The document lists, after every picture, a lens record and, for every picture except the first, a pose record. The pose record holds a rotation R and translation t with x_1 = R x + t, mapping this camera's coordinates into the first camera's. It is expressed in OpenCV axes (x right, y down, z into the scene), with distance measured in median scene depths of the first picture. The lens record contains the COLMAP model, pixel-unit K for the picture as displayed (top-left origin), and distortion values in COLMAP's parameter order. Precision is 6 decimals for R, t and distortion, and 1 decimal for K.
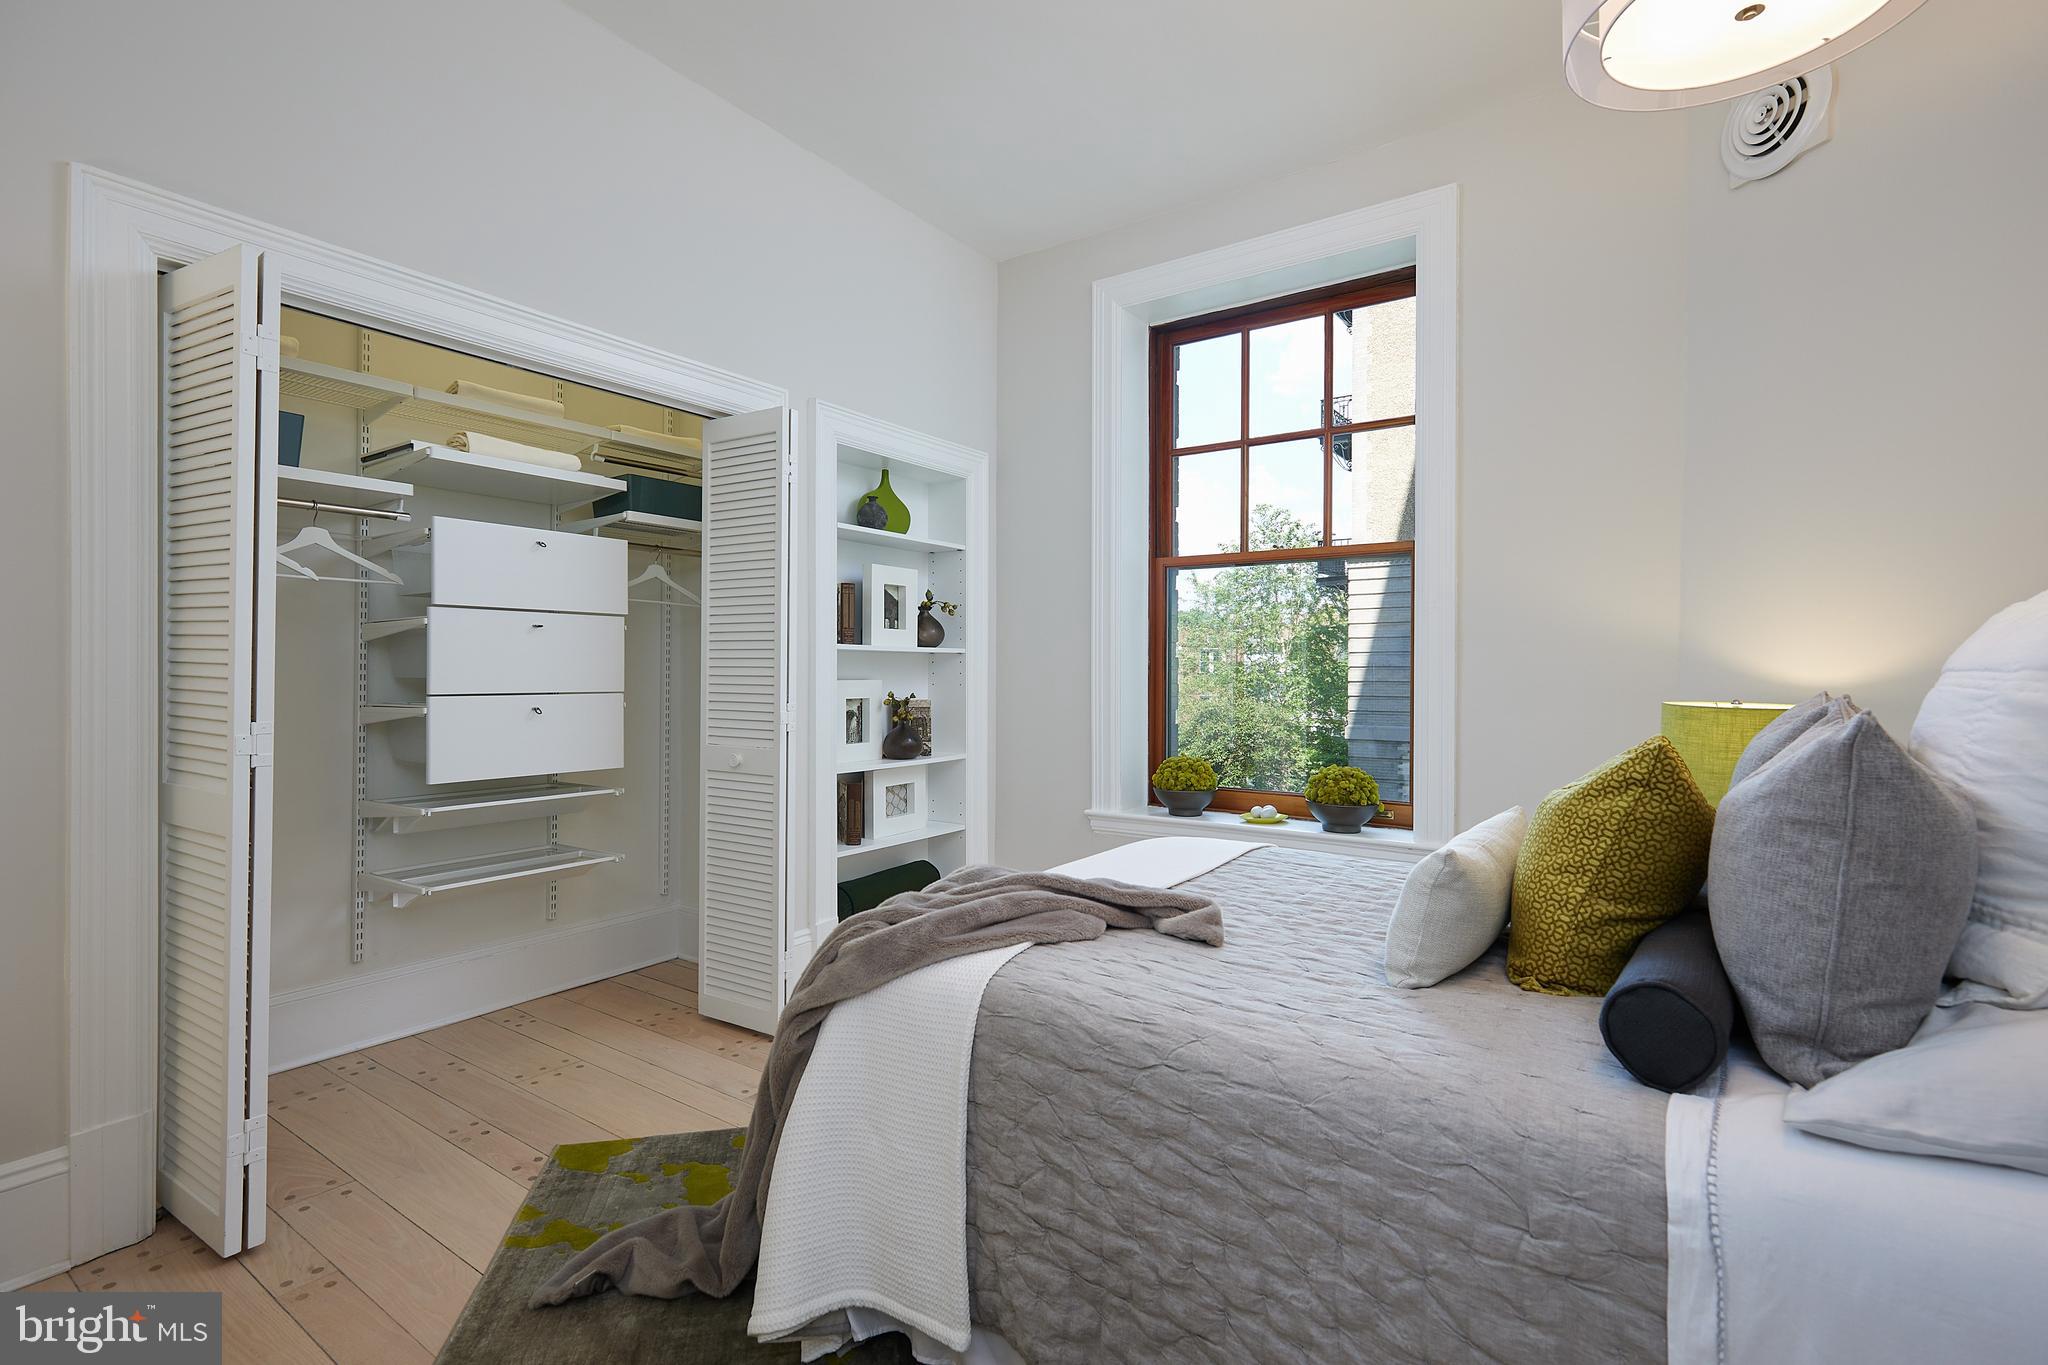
lens RADIAL K [[937.6, 0, 1015.9], [0, 937.6, 678.8], [0, 0, 1]] dist [0.005814, -0.002478]
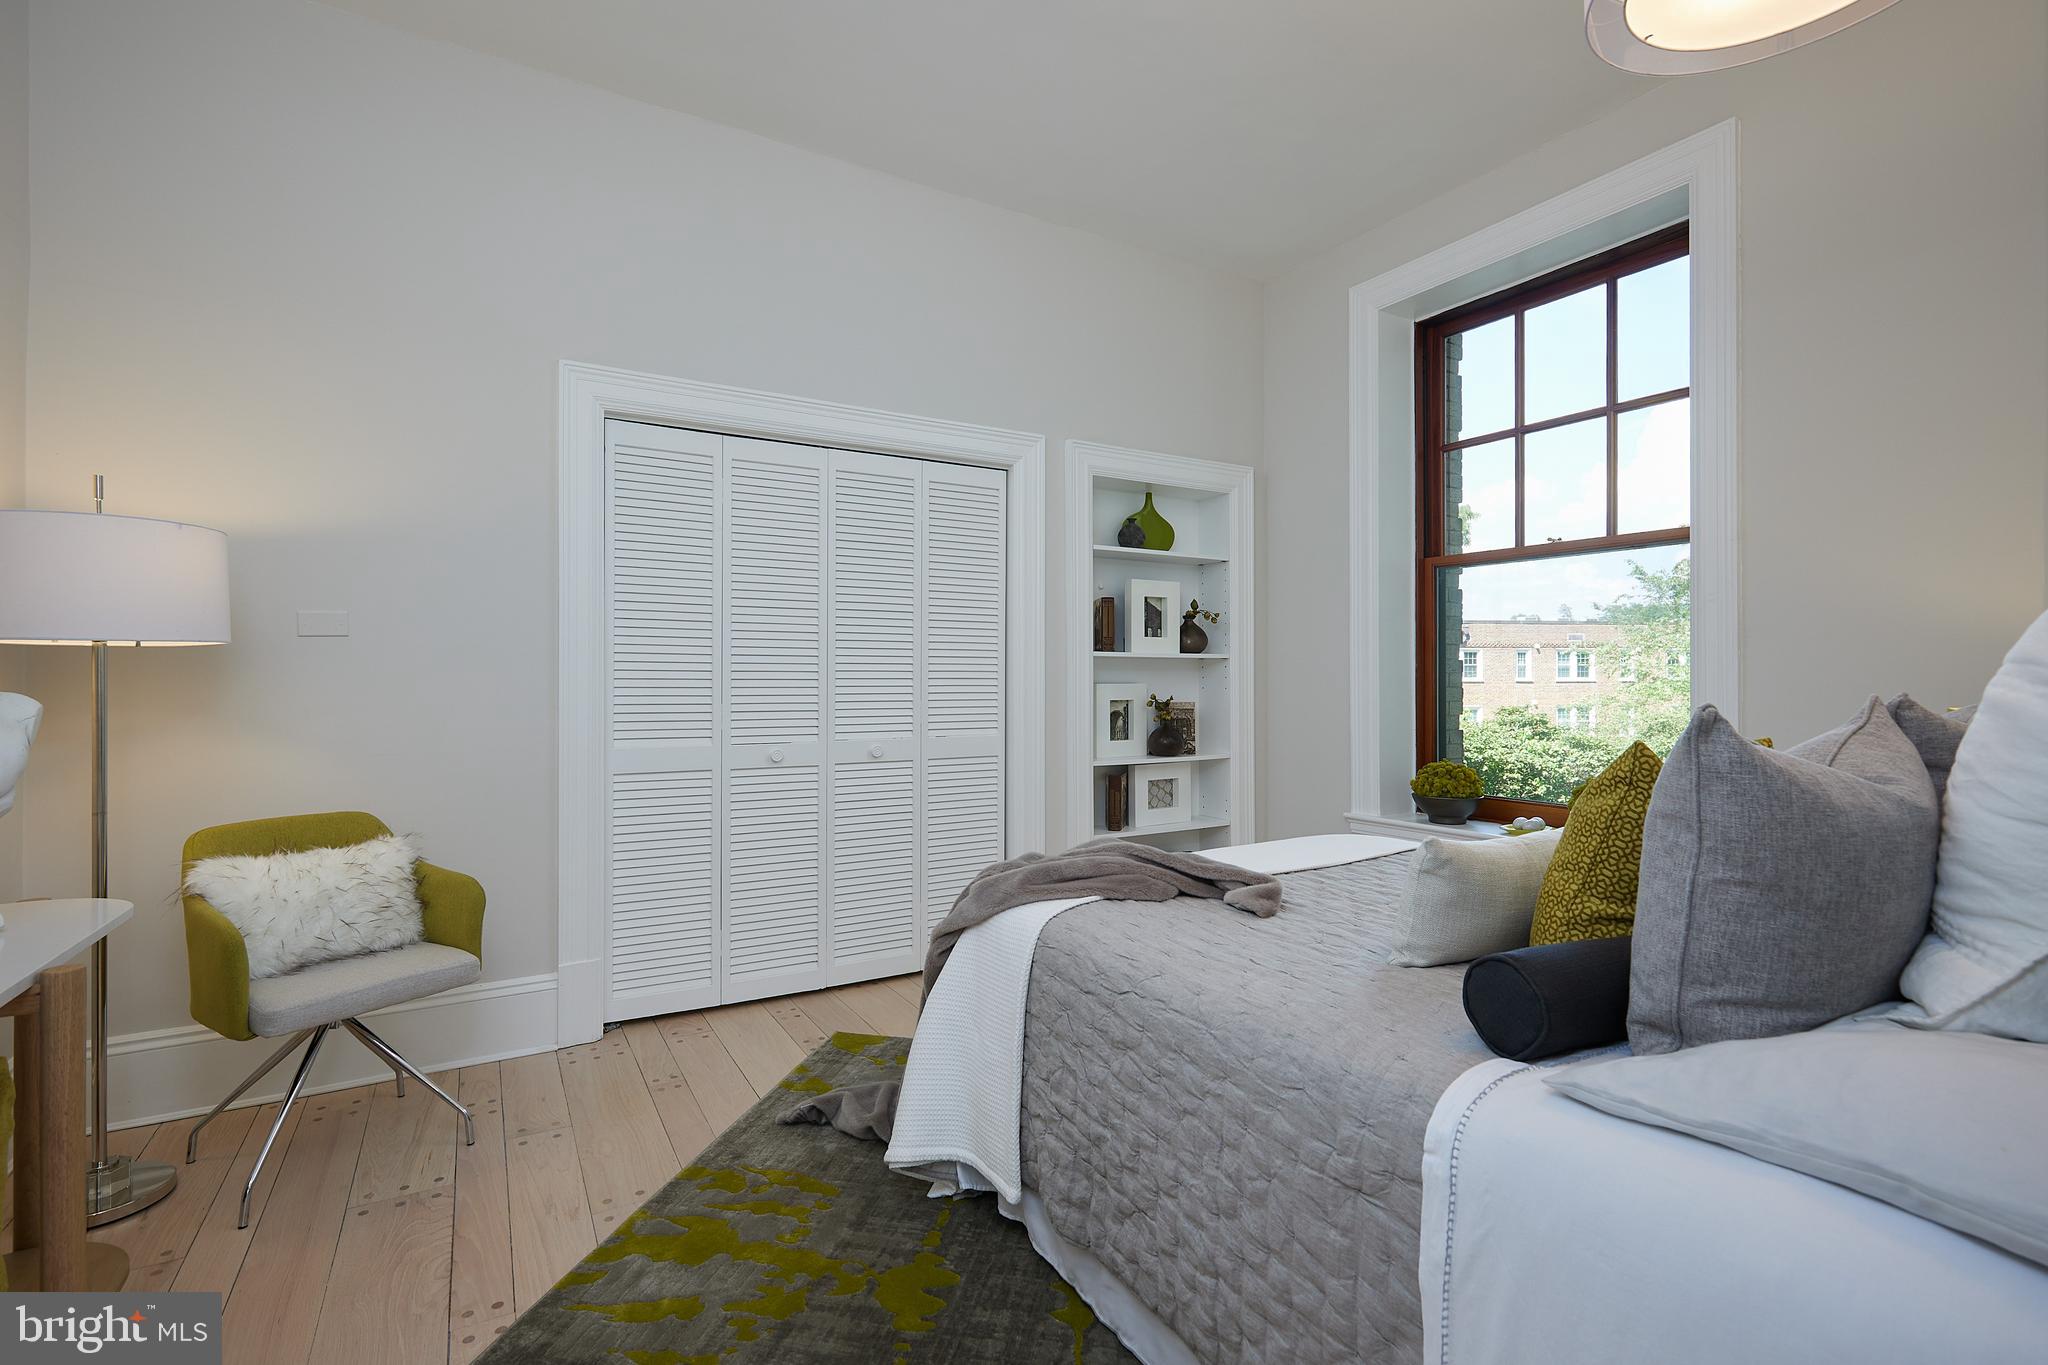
lens RADIAL K [[937.6, 0, 1025.4], [0, 937.6, 679.7], [0, 0, 1]] dist [0.005814, -0.002478]
pose [[0.909392, -0.001481, -0.415936, 0.477279], [-0.001289, 0.999979, -0.006380, 0.010499], [0.415937, 0.006338, 0.909371, -0.154985]]
